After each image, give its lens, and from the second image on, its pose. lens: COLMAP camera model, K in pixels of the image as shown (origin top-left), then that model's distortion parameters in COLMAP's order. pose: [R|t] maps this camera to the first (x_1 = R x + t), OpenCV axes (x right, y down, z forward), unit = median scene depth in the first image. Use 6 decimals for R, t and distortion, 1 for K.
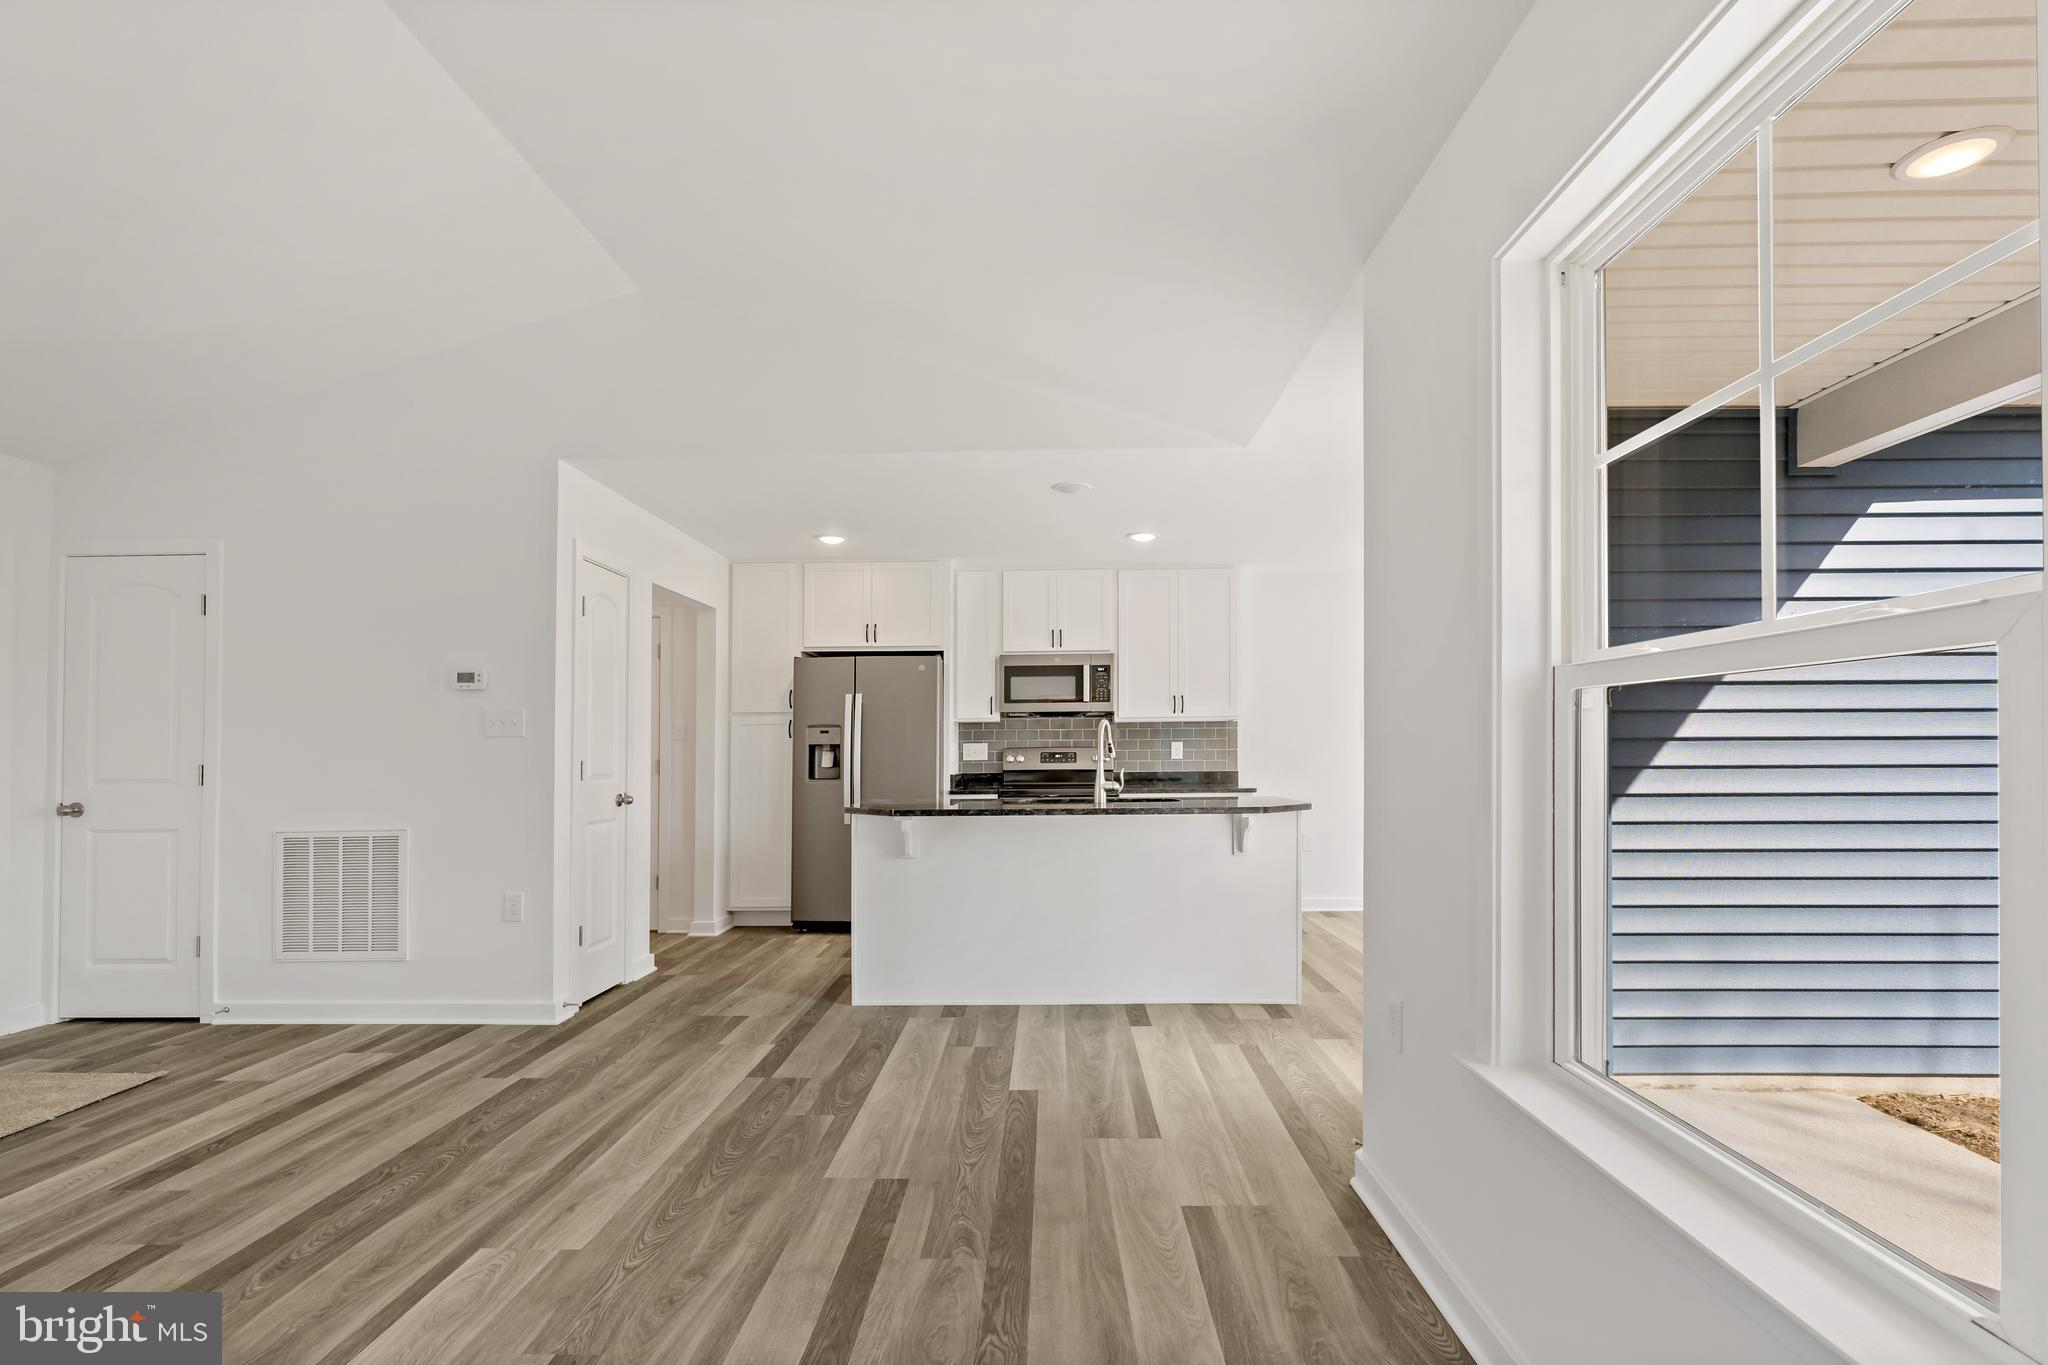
lens RADIAL K [[993.0, 0, 1046.6], [0, 993.0, 741.9], [0, 0, 1]] dist [-0.001007, 0.001023]
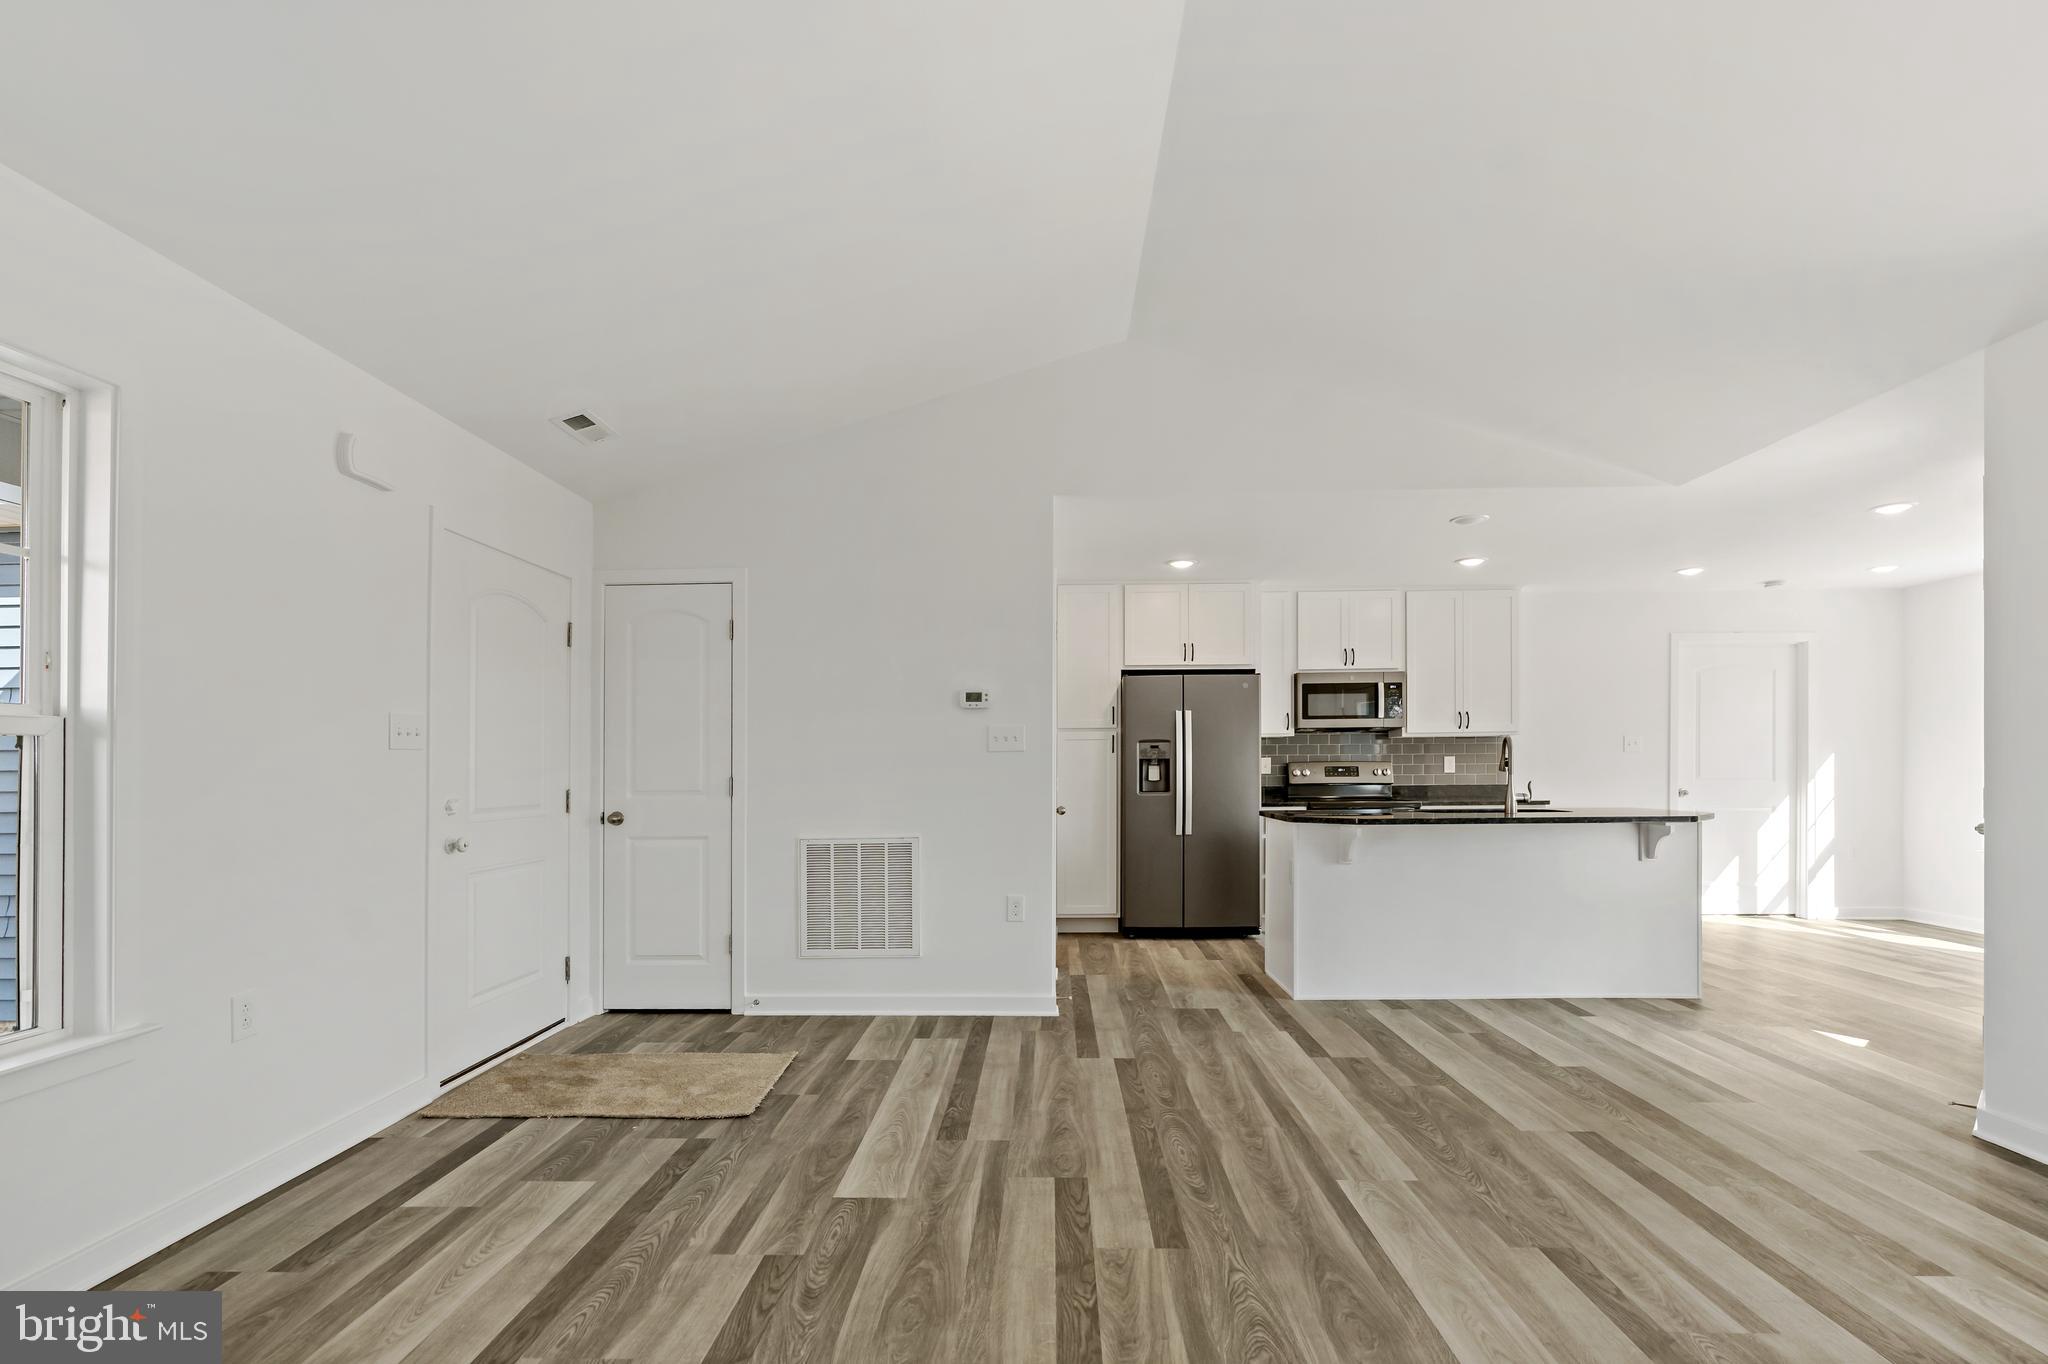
lens RADIAL K [[1039.5, 0, 1029.8], [0, 1039.5, 752.3], [0, 0, 1]] dist [-0.004529, -0.000387]
pose [[0.999983, 0.000286, 0.005868, -0.519323], [-0.000263, 0.999993, -0.003833, 0.000001], [-0.005869, 0.003832, 0.999975, -0.137850]]
